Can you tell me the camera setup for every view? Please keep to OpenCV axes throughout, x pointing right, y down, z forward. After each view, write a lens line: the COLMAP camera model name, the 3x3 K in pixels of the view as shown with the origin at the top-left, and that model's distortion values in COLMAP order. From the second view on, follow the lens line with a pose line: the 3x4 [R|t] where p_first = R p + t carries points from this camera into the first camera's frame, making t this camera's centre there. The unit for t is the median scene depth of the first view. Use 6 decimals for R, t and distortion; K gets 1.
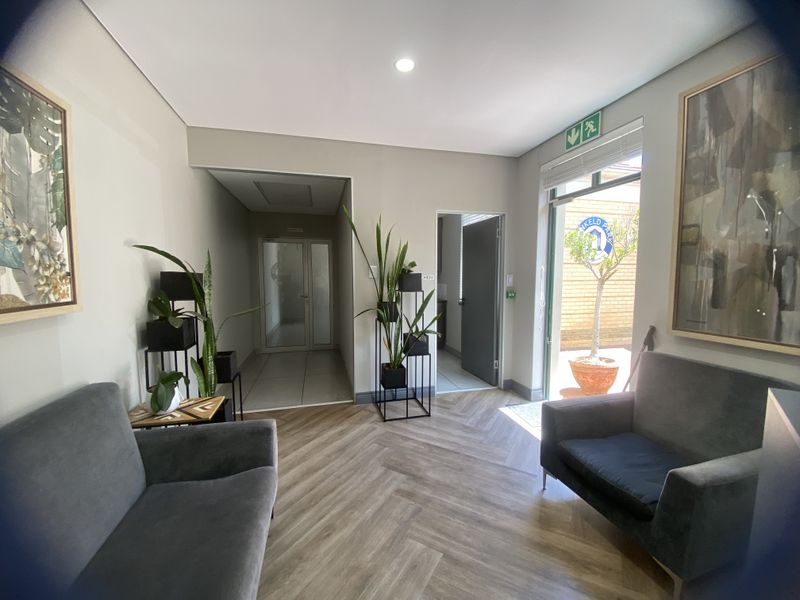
lens RADIAL K [[325.6, 0, 400.0], [0, 325.6, 300.0], [0, 0, 1]] dist [0.014070, -0.019863]
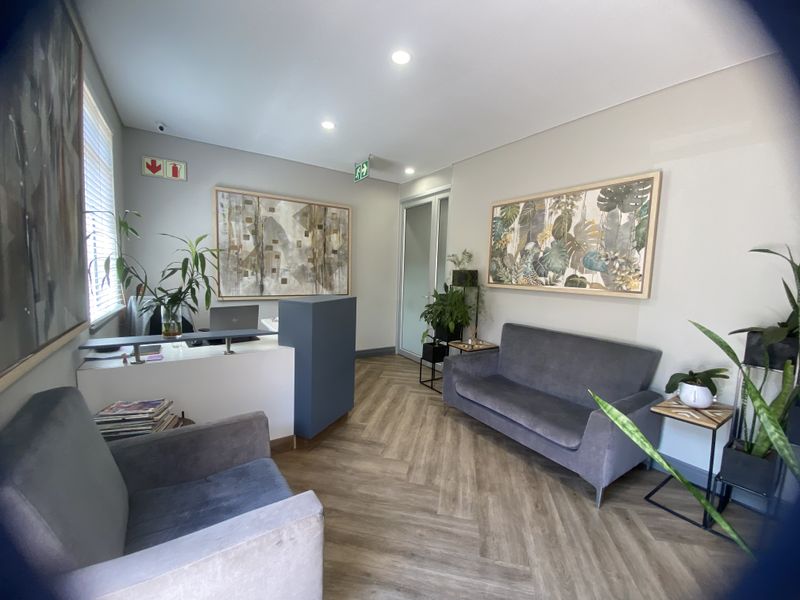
lens RADIAL K [[325.6, 0, 400.0], [0, 325.6, 300.0], [0, 0, 1]] dist [0.014070, -0.019863]
pose [[-0.944365, -0.001344, -0.328895, 0.724498], [-0.059207, 0.984350, 0.165981, -0.160246], [0.323525, 0.176219, -0.929666, 2.164071]]
